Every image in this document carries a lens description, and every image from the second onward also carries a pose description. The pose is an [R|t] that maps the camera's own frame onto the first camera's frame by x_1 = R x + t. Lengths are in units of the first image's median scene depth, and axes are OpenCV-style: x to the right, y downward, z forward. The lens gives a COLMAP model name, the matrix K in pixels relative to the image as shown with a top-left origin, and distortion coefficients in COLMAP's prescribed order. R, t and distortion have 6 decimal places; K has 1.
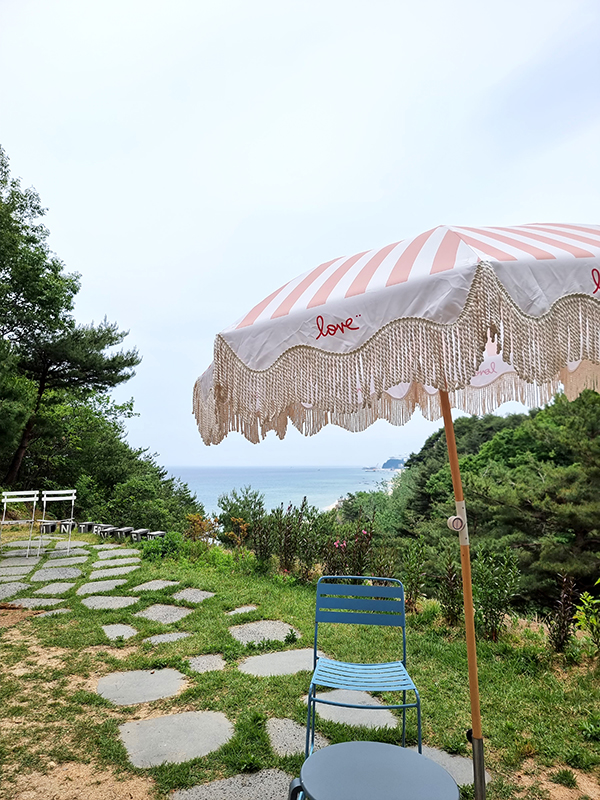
lens RADIAL K [[543.9, 0, 305.1], [0, 543.9, 421.1], [0, 0, 1]] dist [0.060636, -0.000079]
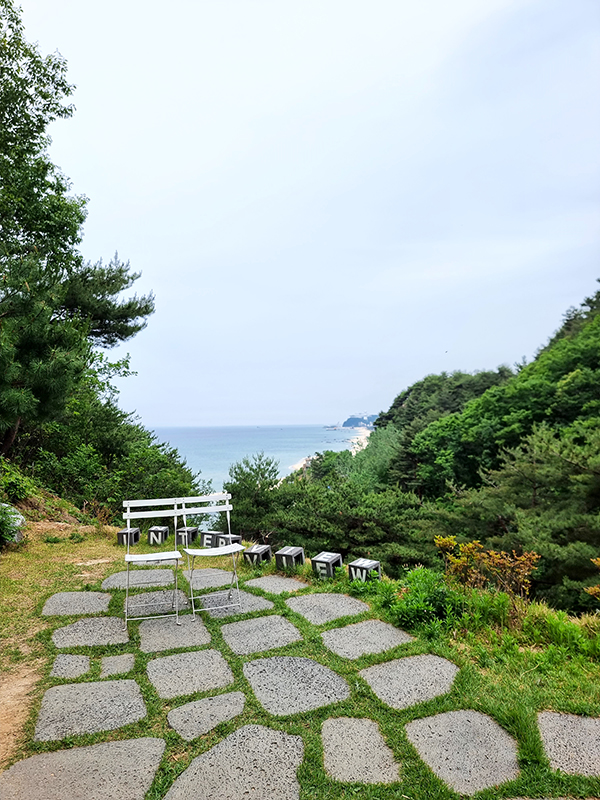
lens RADIAL K [[542.9, 0, 293.6], [0, 542.9, 404.2], [0, 0, 1]] dist [0.066658, -0.003070]
pose [[0.998533, -0.009750, 0.053261, -0.097755], [0.007399, 0.998997, 0.044166, 0.000484], [-0.053638, -0.043707, 0.997603, 0.105826]]
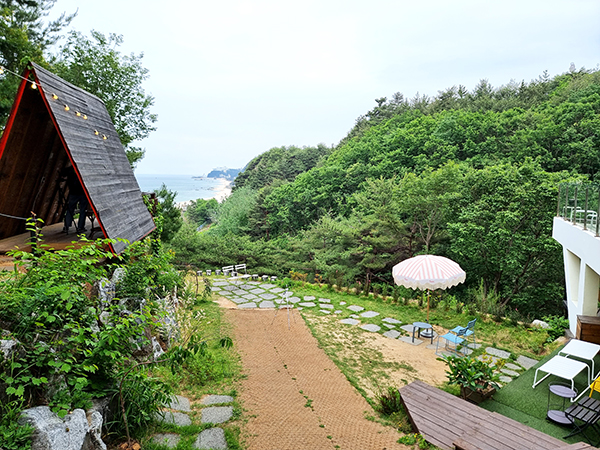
lens RADIAL K [[407.2, 0, 300.0], [0, 407.2, 225.0], [0, 0, 1]] dist [0.066658, -0.003070]
pose [[0.933568, -0.029669, 0.357170, -0.224522], [-0.043542, 0.979797, 0.195198, -0.117876], [-0.355746, -0.197783, 0.913415, -0.222438]]
